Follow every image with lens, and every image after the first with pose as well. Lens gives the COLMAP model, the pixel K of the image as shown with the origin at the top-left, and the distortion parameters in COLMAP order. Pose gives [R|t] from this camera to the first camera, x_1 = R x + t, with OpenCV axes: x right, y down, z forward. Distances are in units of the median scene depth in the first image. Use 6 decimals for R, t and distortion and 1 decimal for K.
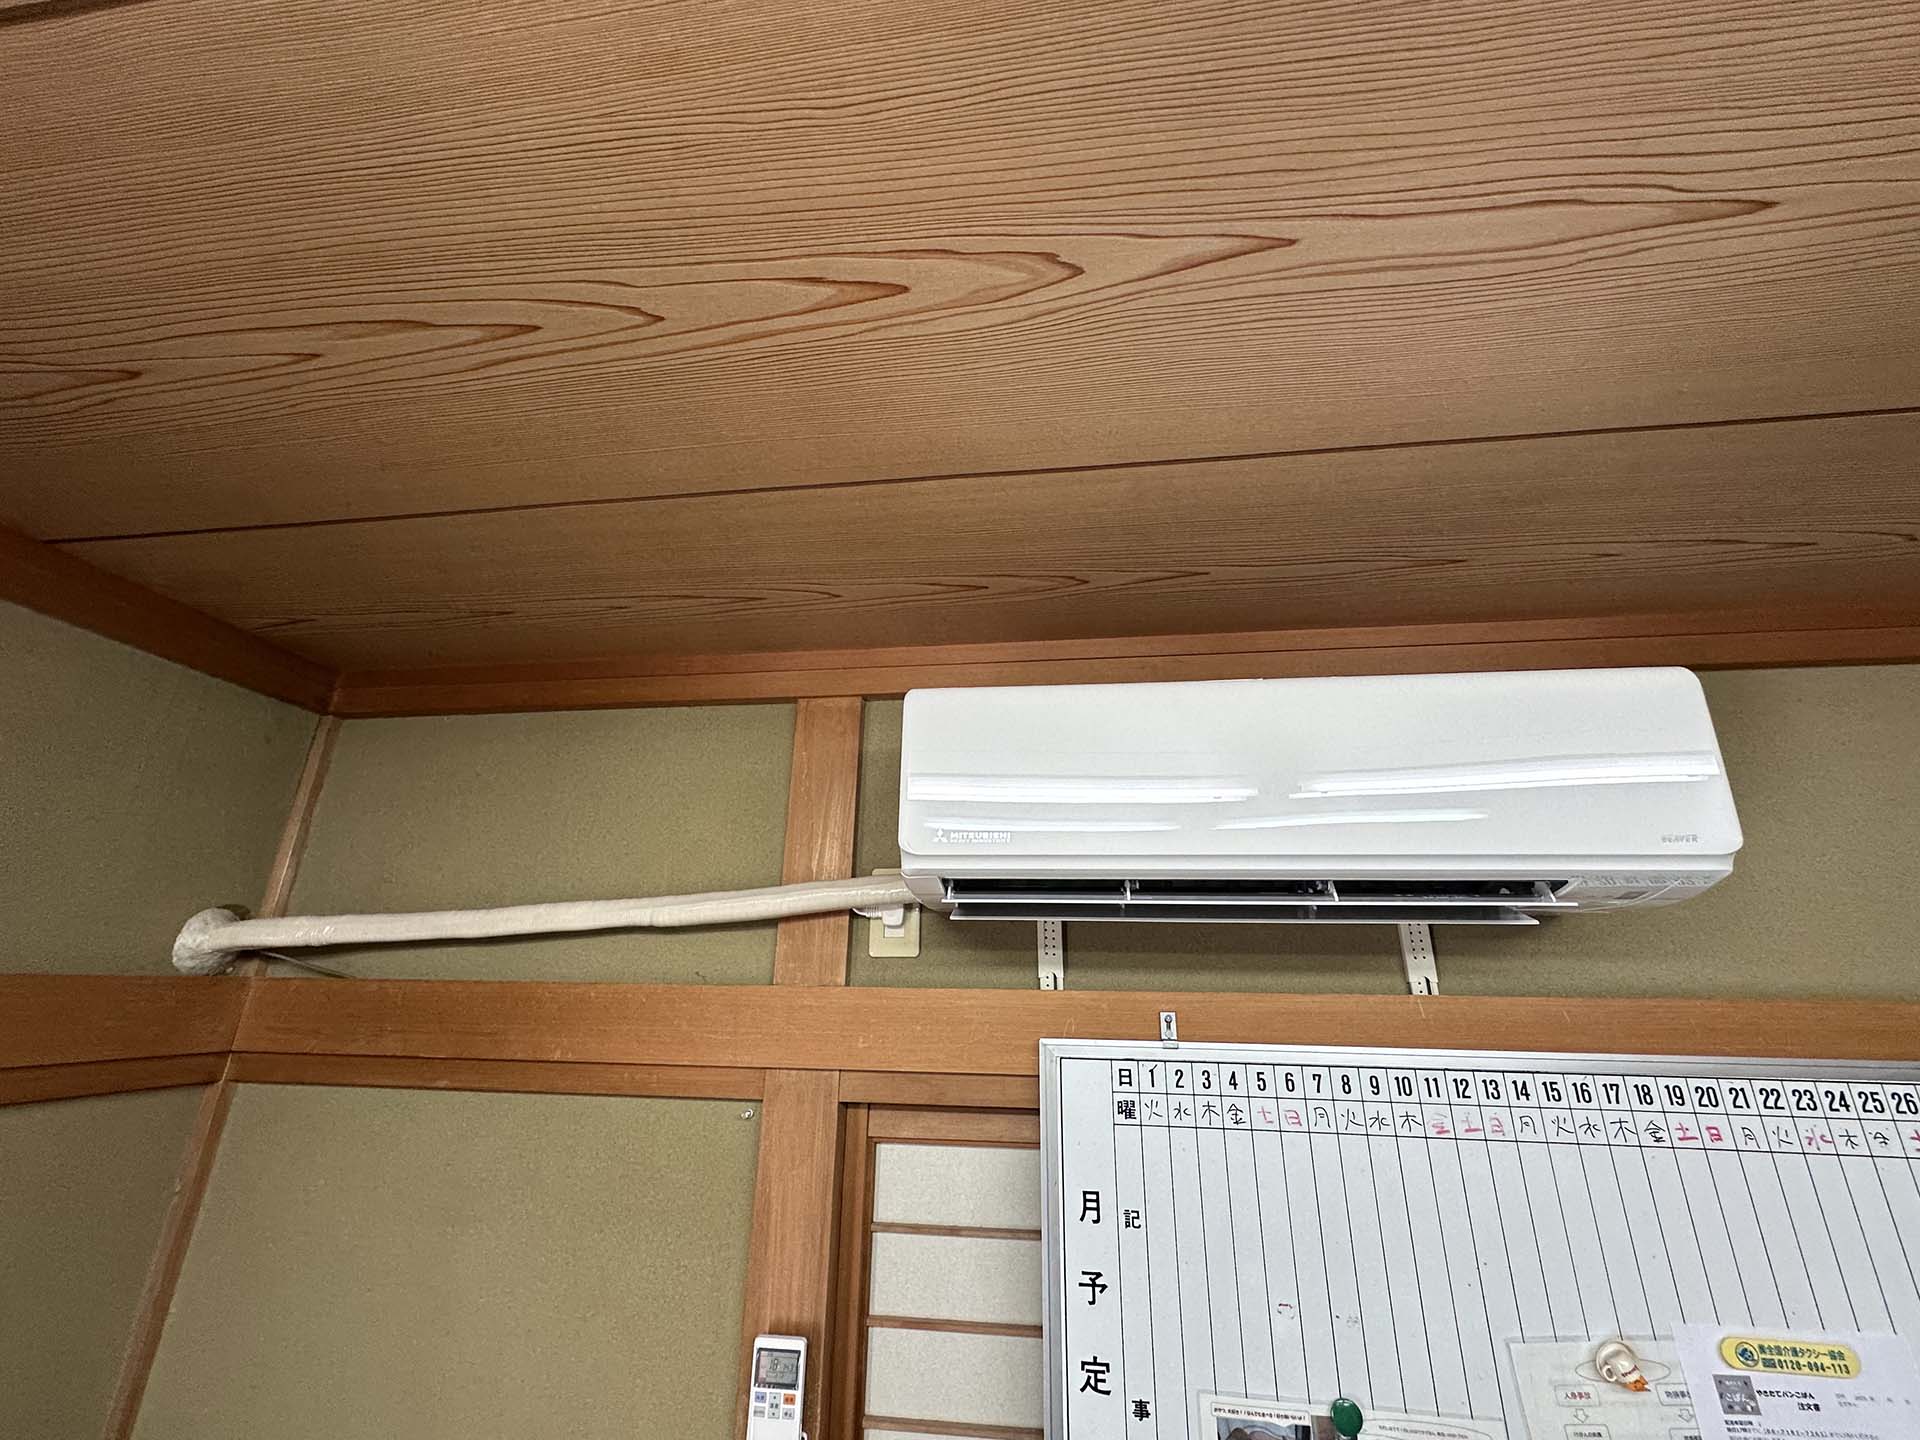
lens RADIAL K [[757.2, 0, 959.9], [0, 757.2, 714.1], [0, 0, 1]] dist [-0.001669, 0.000645]
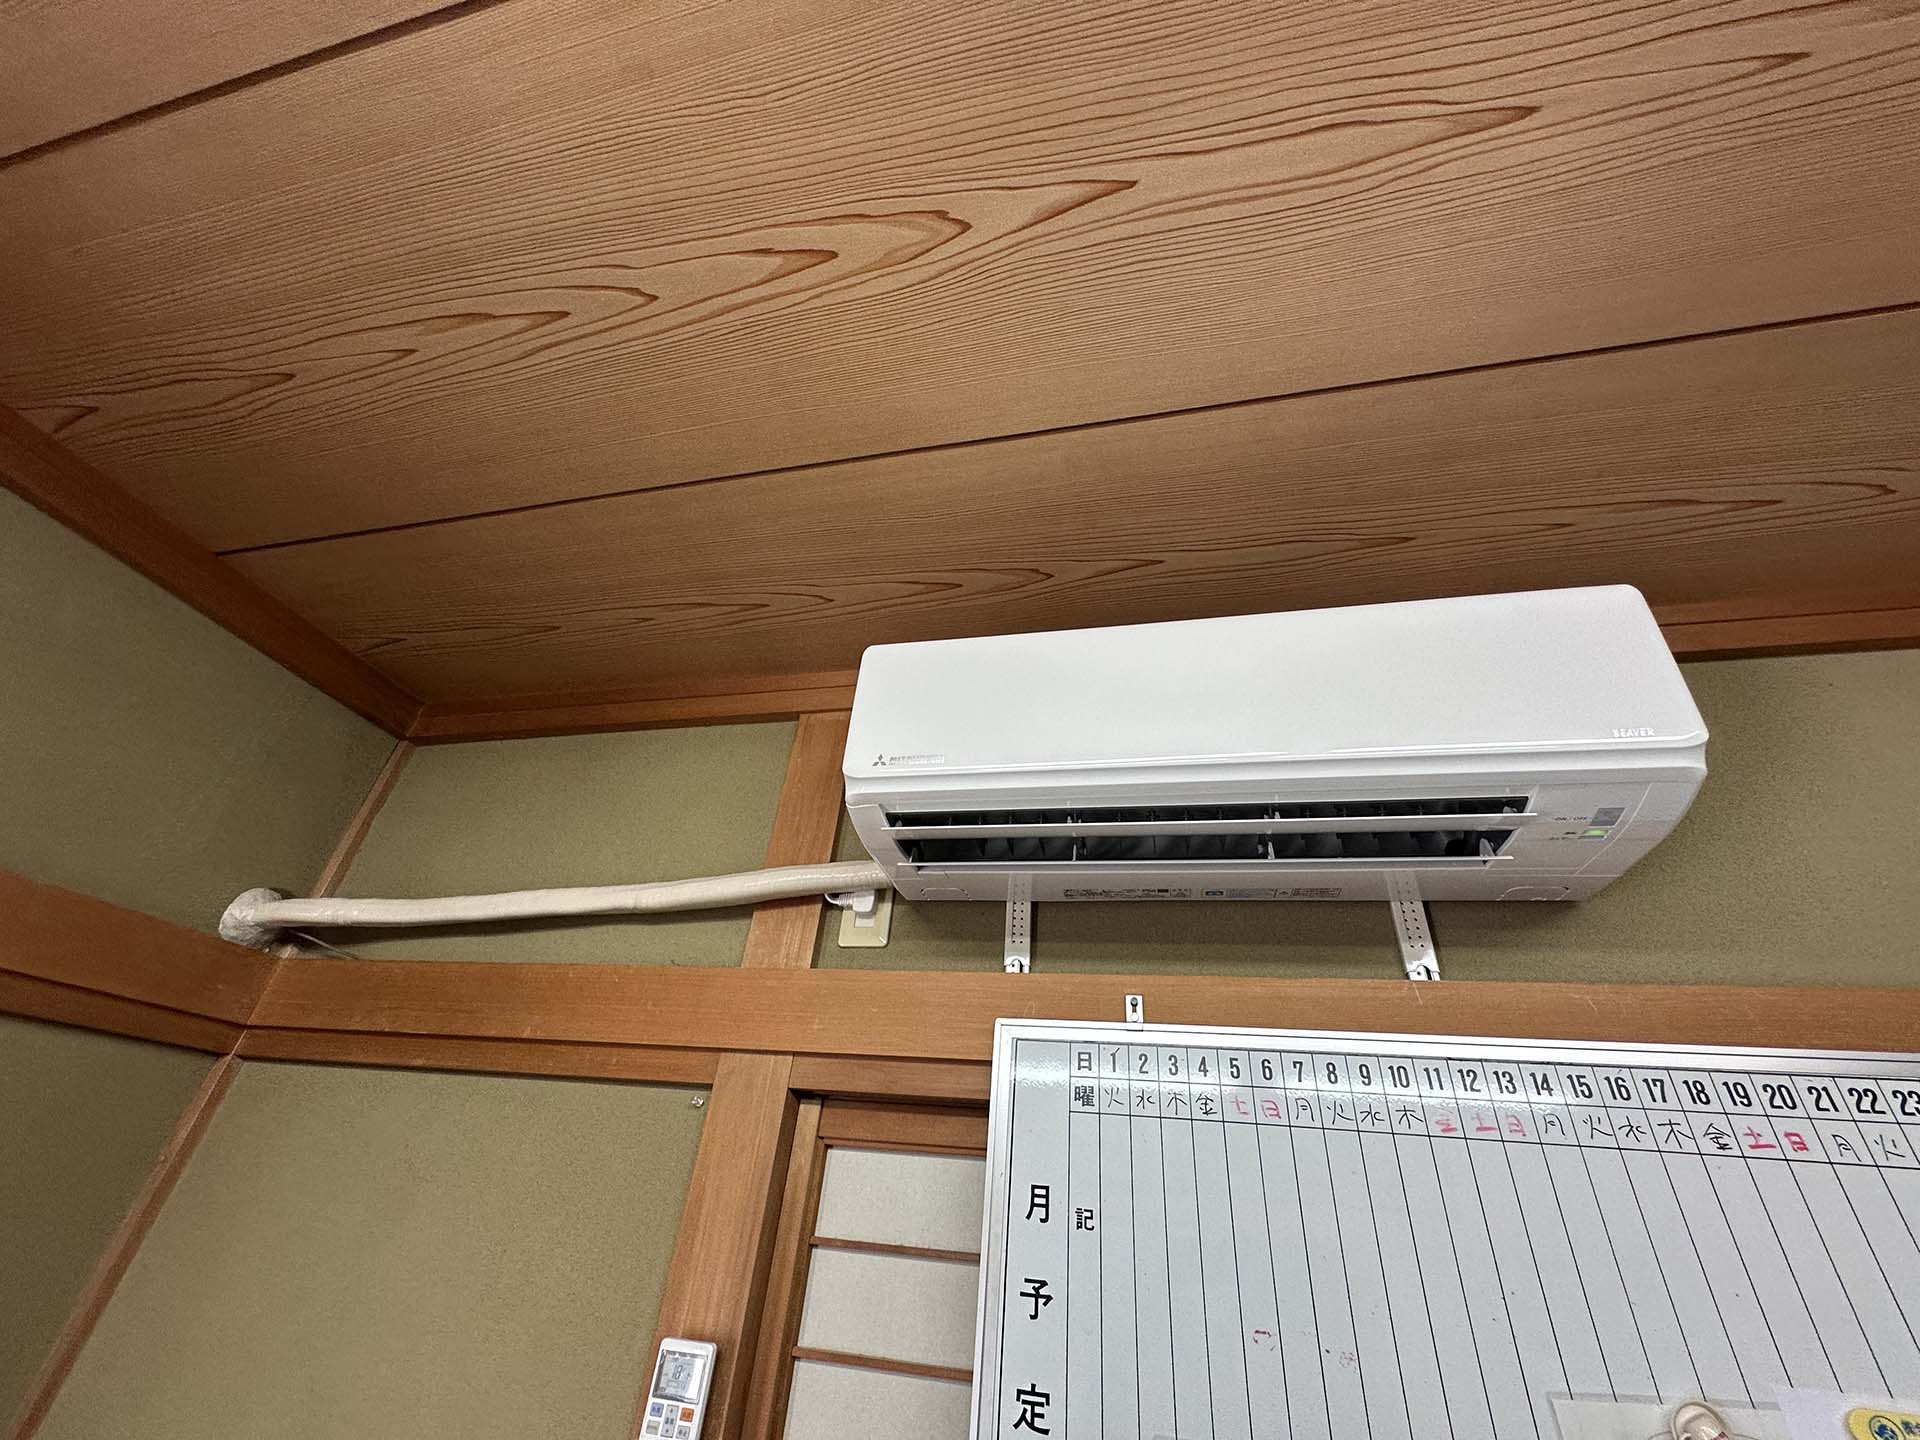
lens RADIAL K [[757.2, 0, 965.0], [0, 757.2, 726.1], [0, 0, 1]] dist [-0.001669, 0.000645]
pose [[0.992809, 0.001320, -0.119705, 0.195420], [-0.030448, 0.969841, -0.241831, 0.331358], [0.115776, 0.243736, 0.962906, 0.000071]]
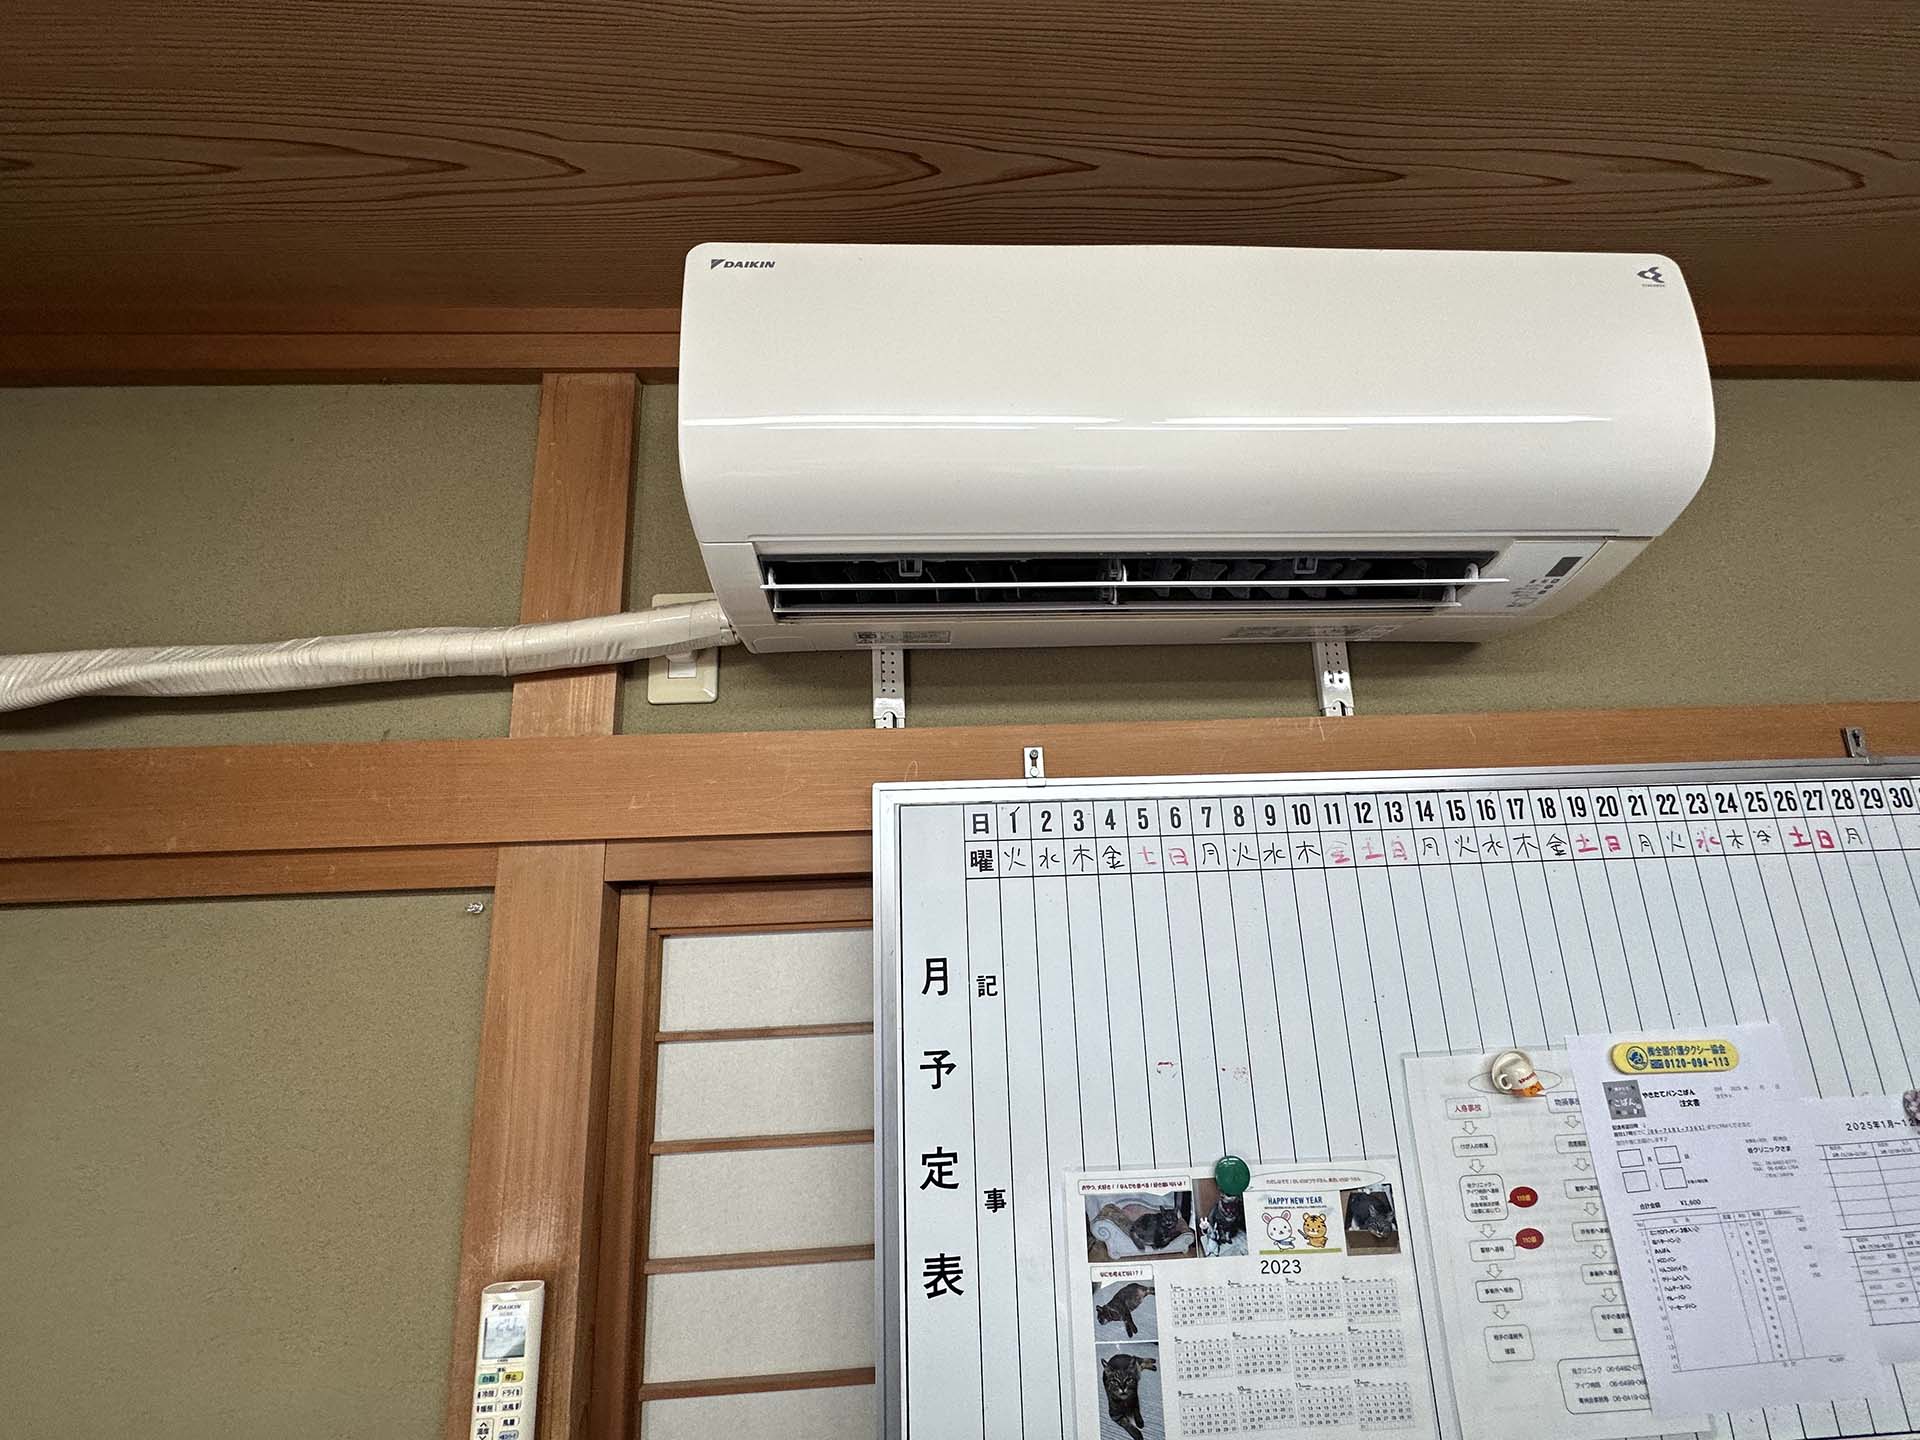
lens RADIAL K [[757.2, 0, 953.9], [0, 757.2, 715.8], [0, 0, 1]] dist [-0.001669, 0.000645]
pose [[0.984307, -0.010065, 0.176179, 0.055409], [-0.008454, 0.994537, 0.104046, 0.302460], [-0.176264, -0.103902, 0.978844, 0.254106]]
